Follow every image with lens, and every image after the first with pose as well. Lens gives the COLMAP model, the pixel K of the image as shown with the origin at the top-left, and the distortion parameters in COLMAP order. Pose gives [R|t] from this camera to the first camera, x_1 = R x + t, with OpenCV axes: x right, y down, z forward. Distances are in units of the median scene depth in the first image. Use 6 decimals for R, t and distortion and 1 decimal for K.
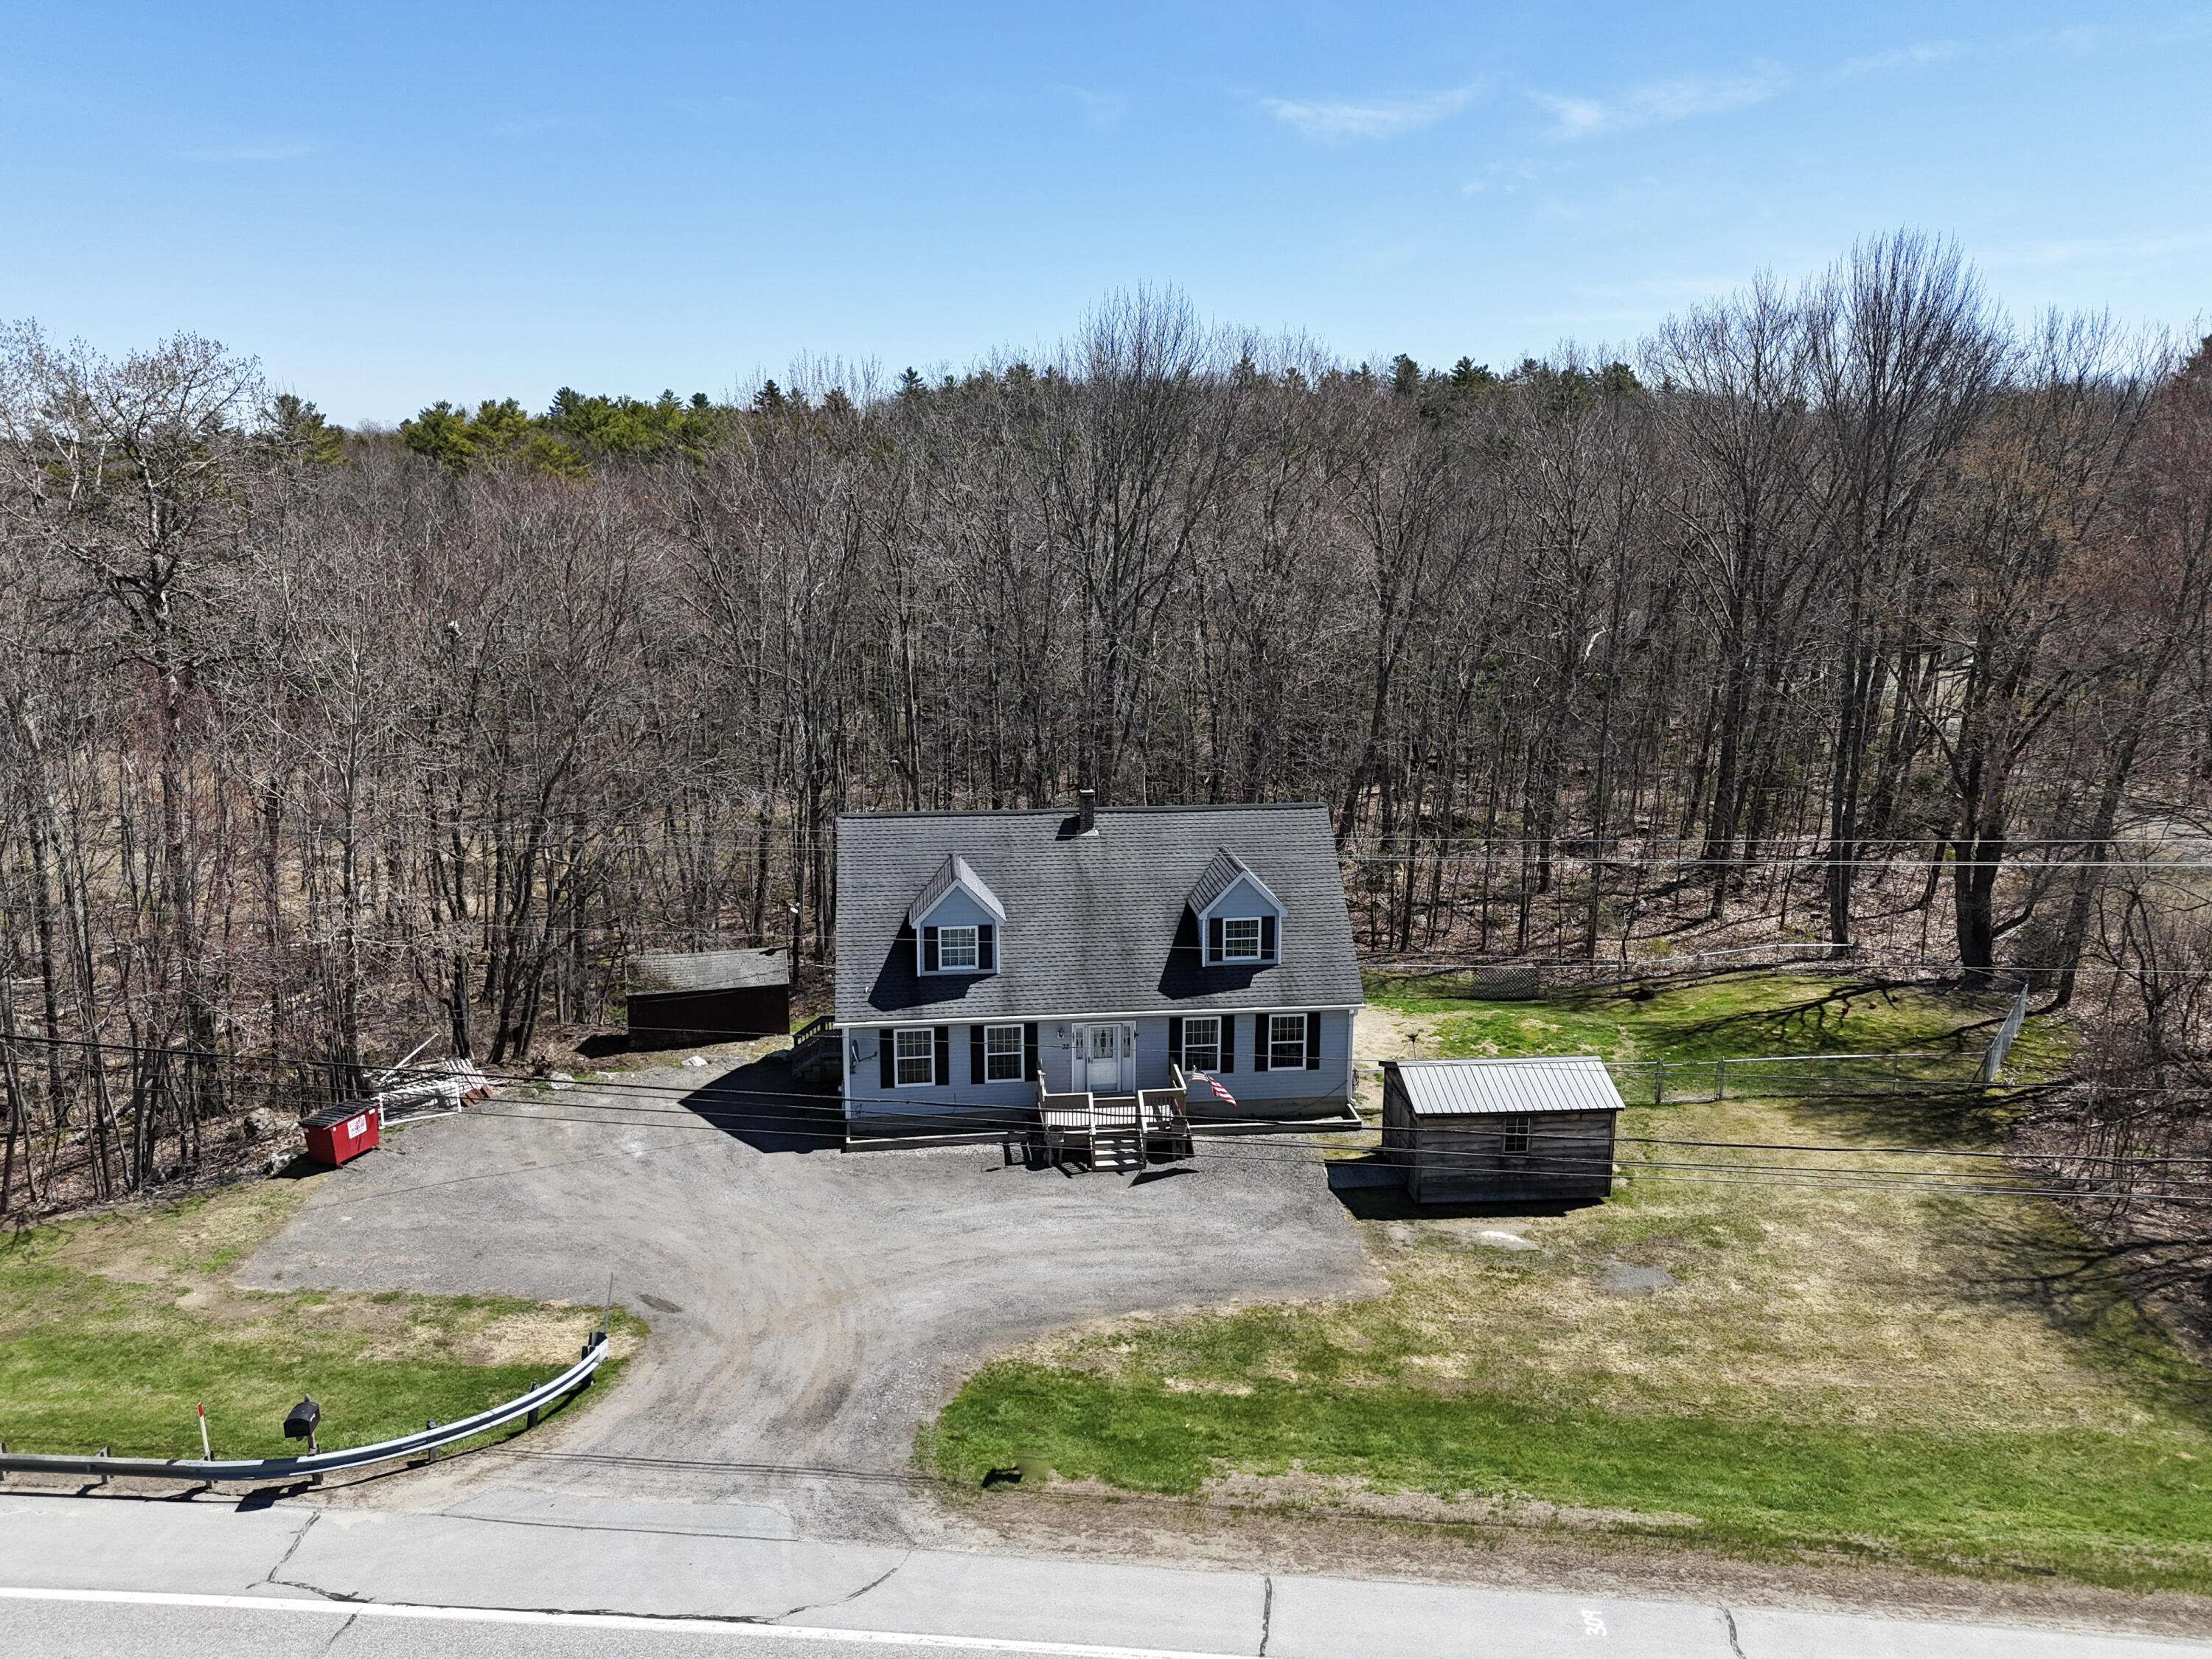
lens RADIAL K [[1620.7, 0, 1112.4], [0, 1620.7, 828.0], [0, 0, 1]] dist [0.081377, -0.067042]
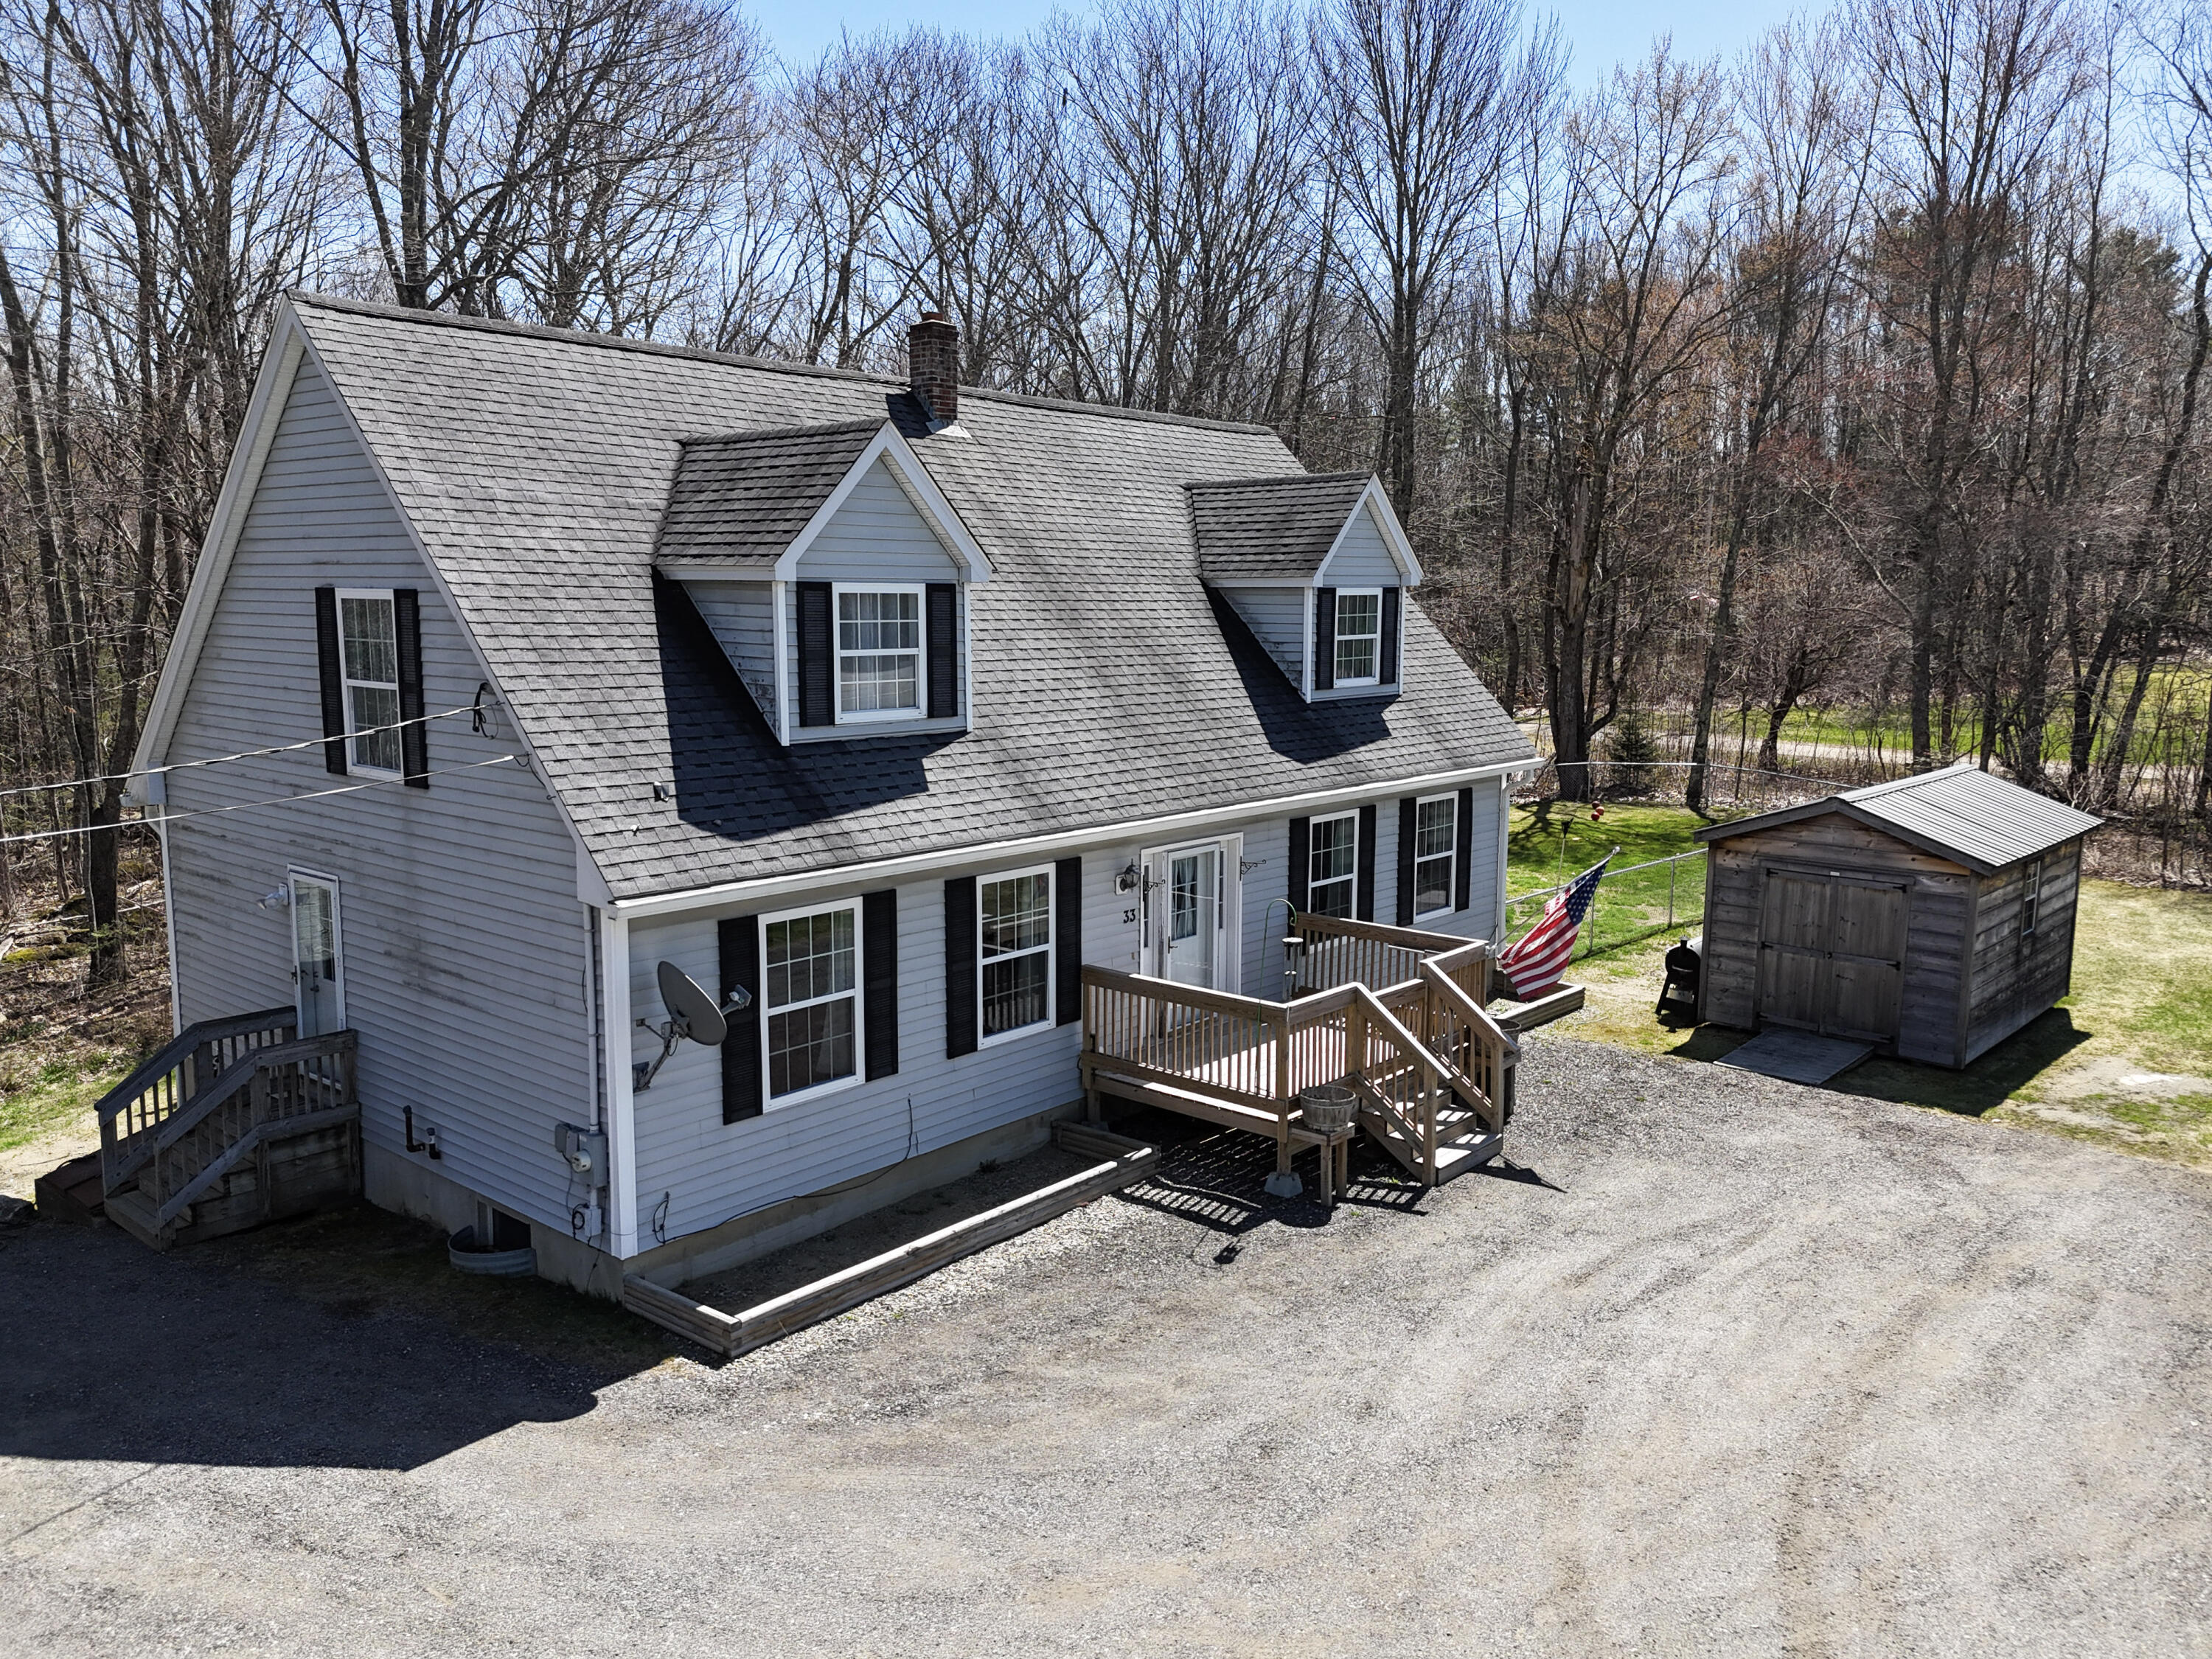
lens RADIAL K [[1620.7, 0, 1112.4], [0, 1620.7, 828.0], [0, 0, 1]] dist [0.081377, -0.067042]
pose [[0.745440, -0.096880, 0.659495, -0.281015], [0.146659, 0.988975, -0.020492, 0.122868], [-0.650239, 0.111997, 0.751430, 0.723534]]
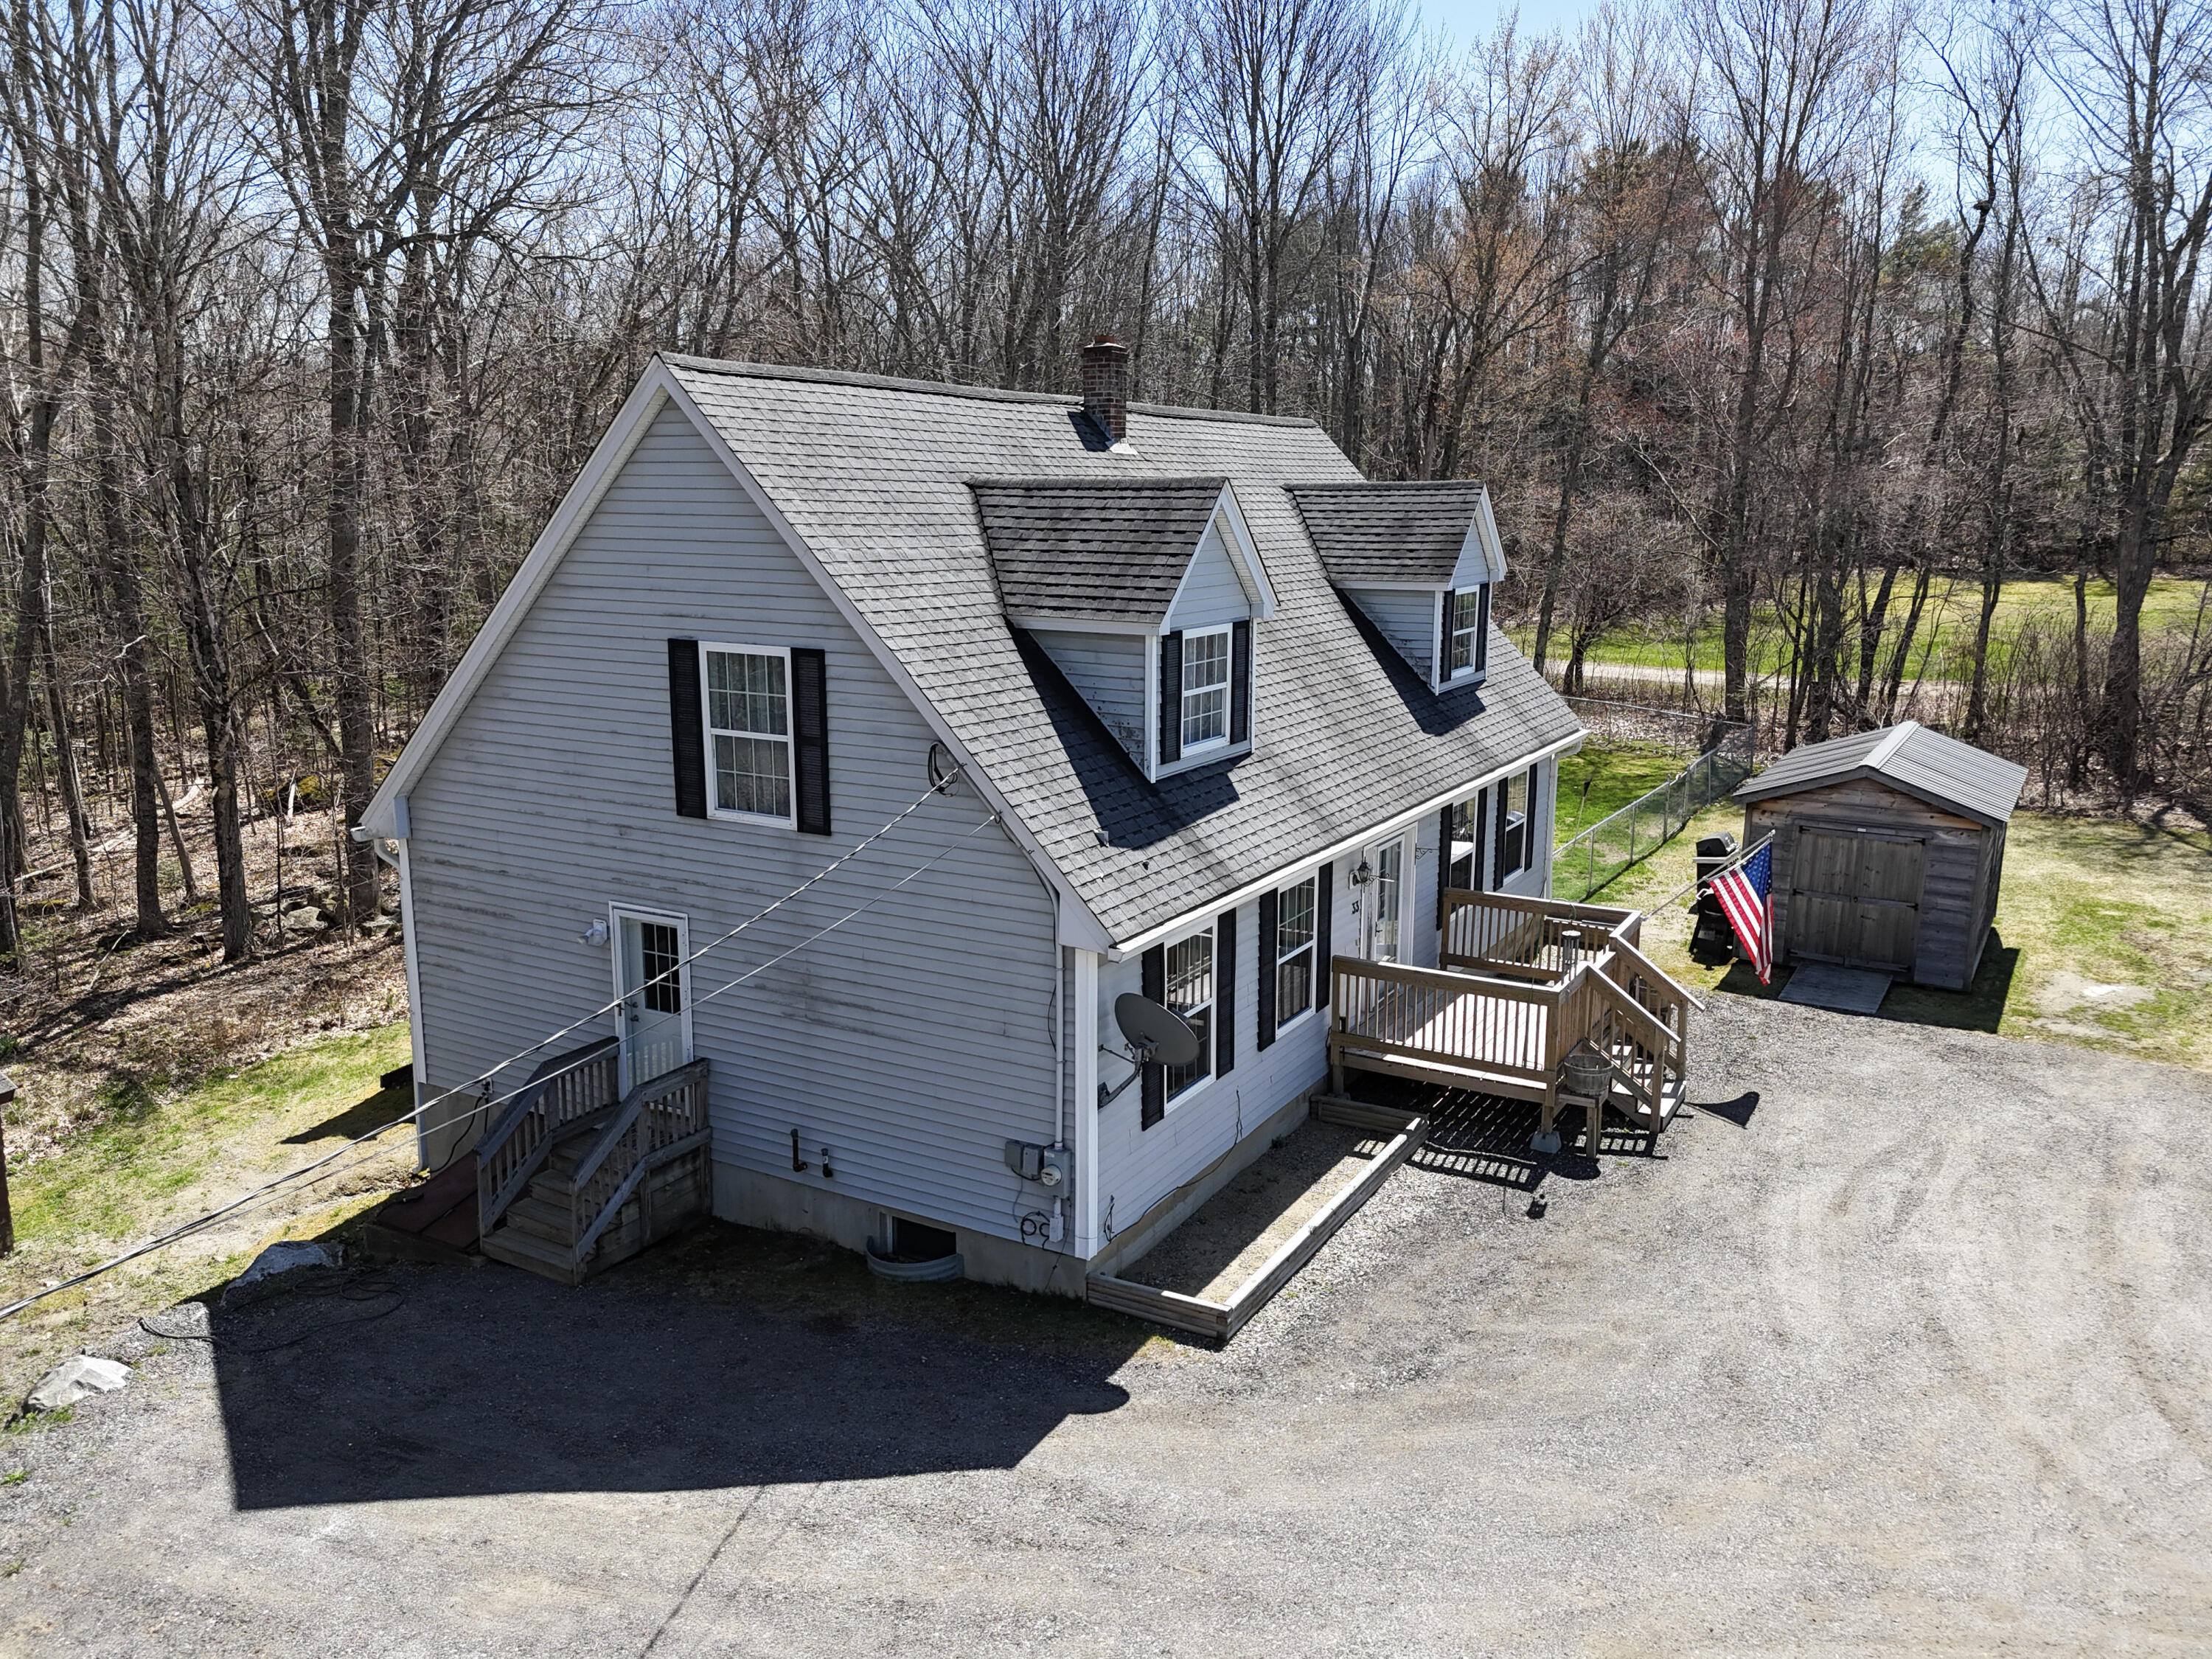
lens RADIAL K [[1631.6, 0, 1115.5], [0, 1631.6, 816.6], [0, 0, 1]] dist [0.086838, -0.071181]
pose [[0.602749, -0.158307, 0.782070, -0.395377], [0.175953, 0.982365, 0.063242, 0.075308], [-0.778289, 0.099489, 0.619974, 0.791611]]
